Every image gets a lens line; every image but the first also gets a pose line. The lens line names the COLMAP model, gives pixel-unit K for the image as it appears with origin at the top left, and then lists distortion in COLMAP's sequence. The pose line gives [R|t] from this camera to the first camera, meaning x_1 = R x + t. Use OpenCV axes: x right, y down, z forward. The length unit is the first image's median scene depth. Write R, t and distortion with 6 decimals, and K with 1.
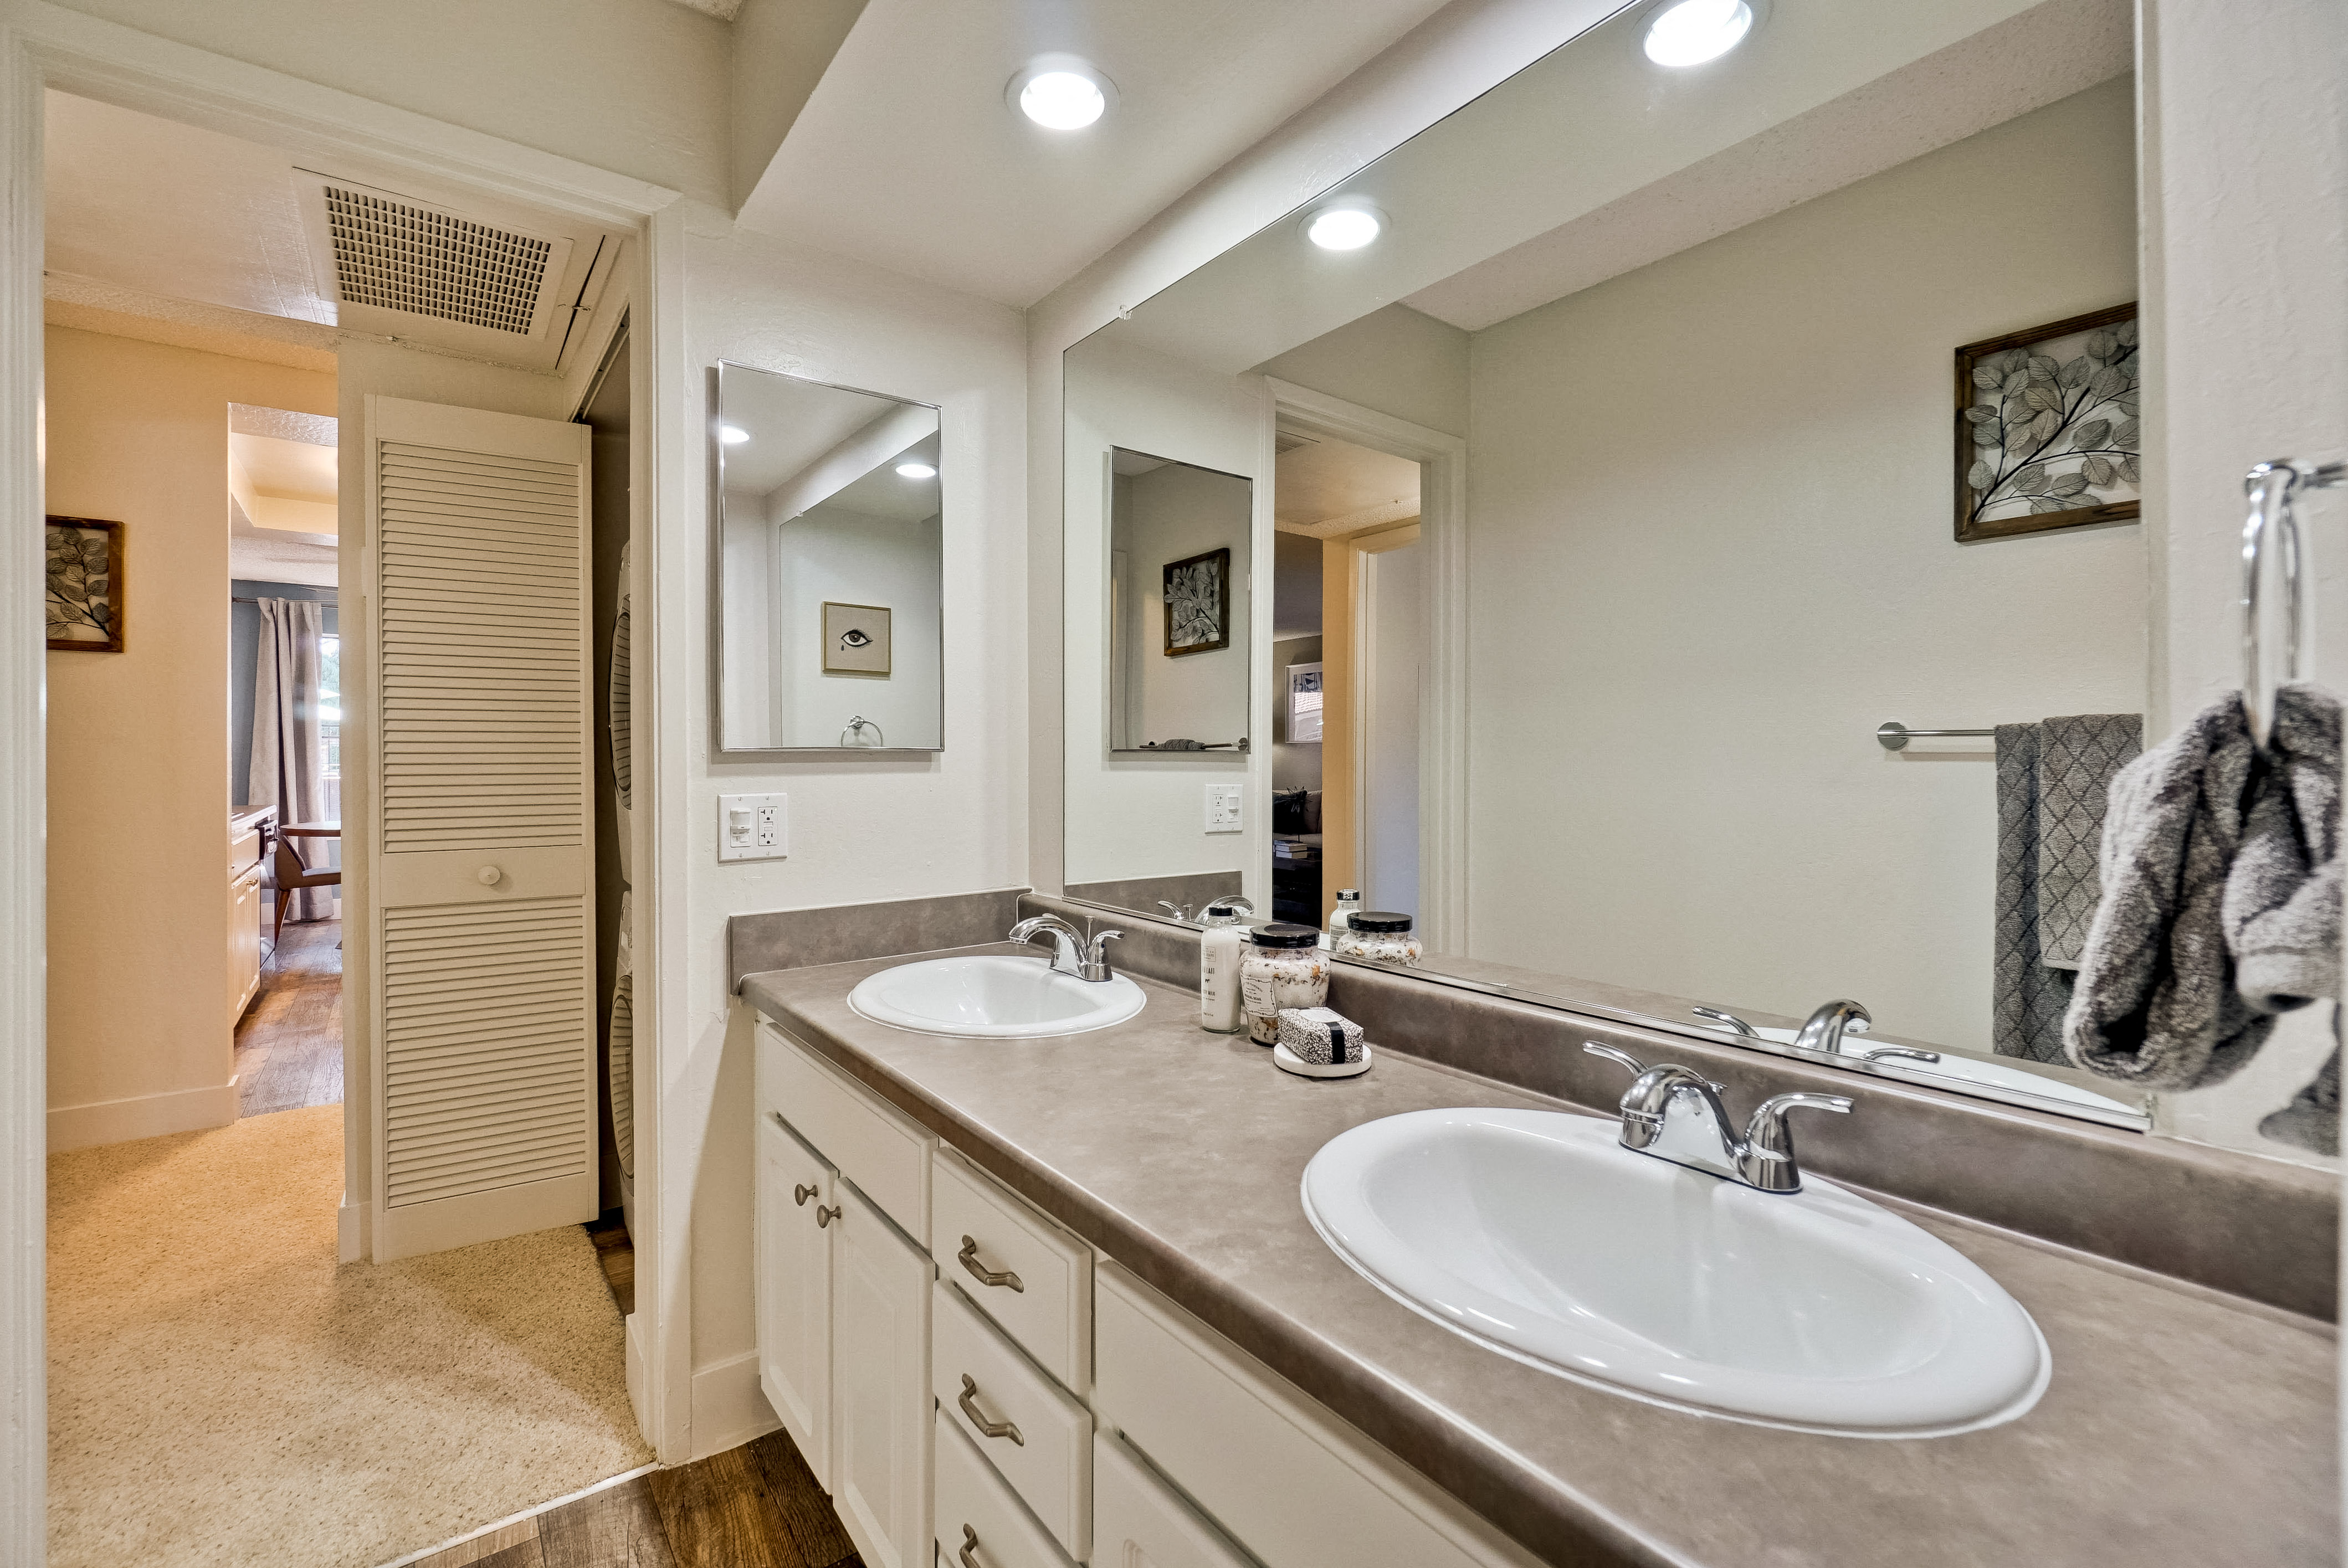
lens RADIAL K [[1035.8, 0, 1174.0], [0, 1035.8, 784.0], [0, 0, 1]] dist [-0.000870, -0.000064]
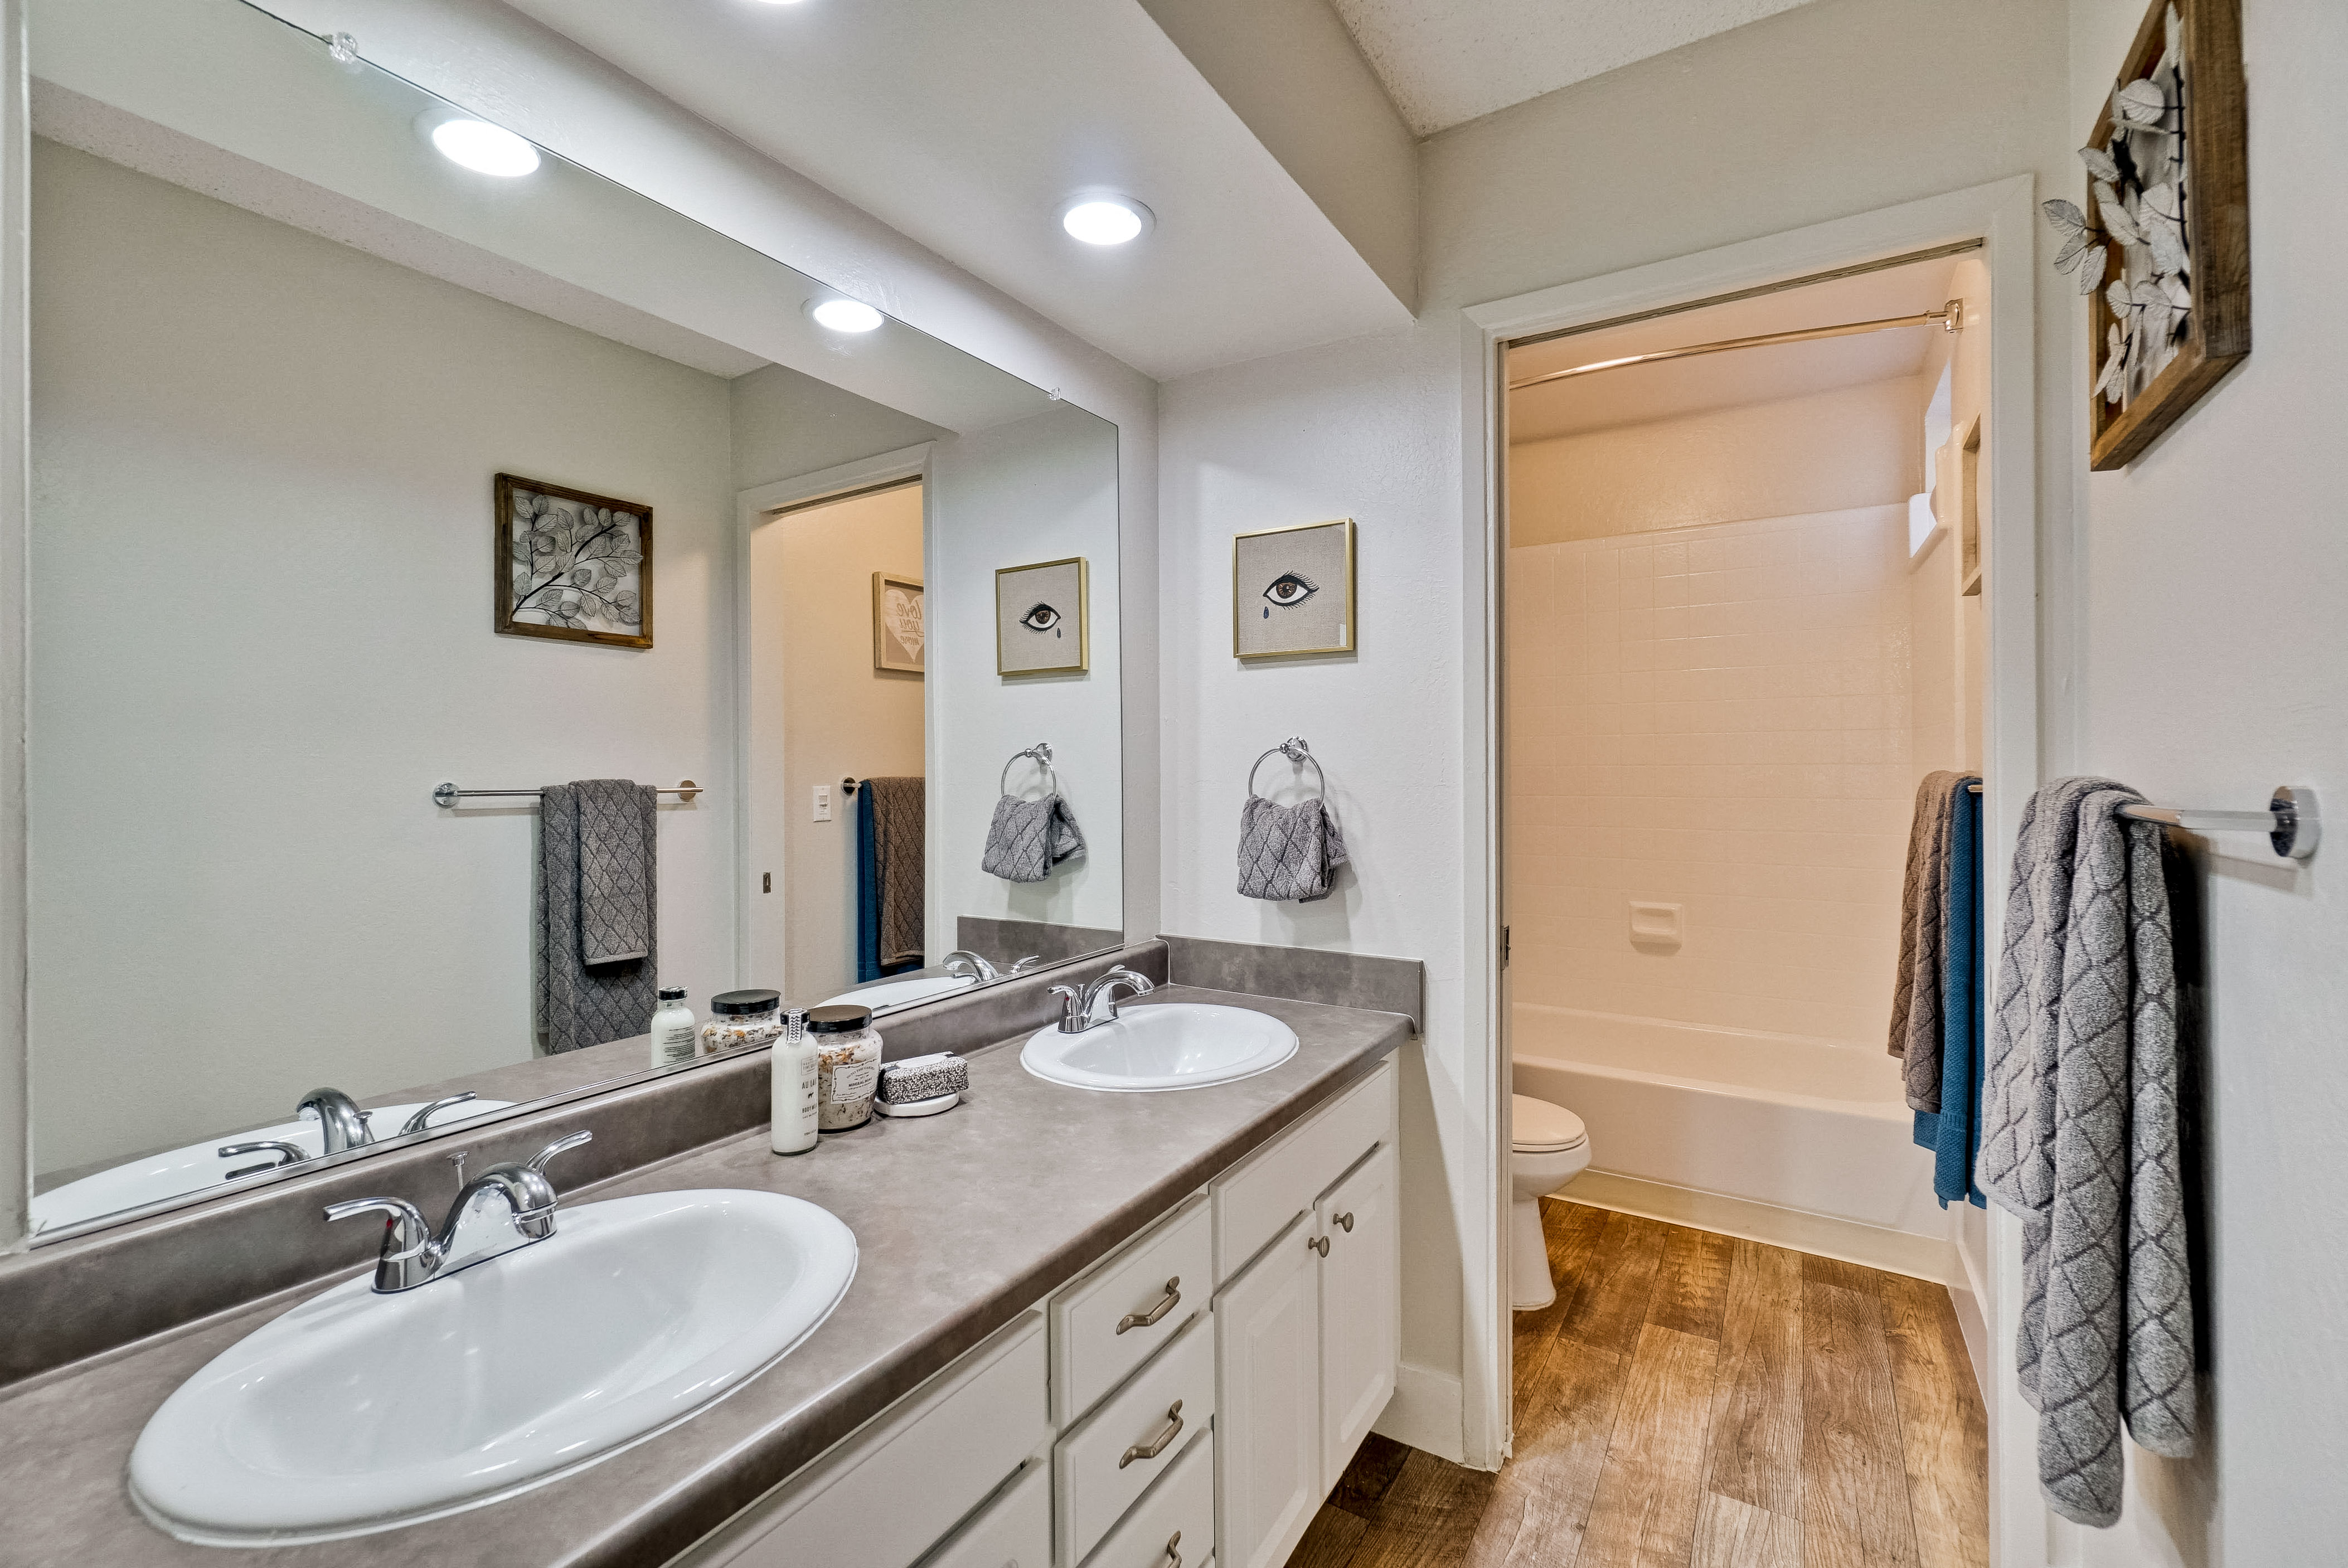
lens RADIAL K [[1015.5, 0, 1174.0], [0, 1015.5, 784.0], [0, 0, 1]] dist [0.000324, -0.000001]
pose [[-0.356523, -0.013657, 0.934187, -0.649481], [0.027992, 0.999288, 0.025291, -0.069885], [-0.933867, 0.035167, -0.355887, 0.720053]]
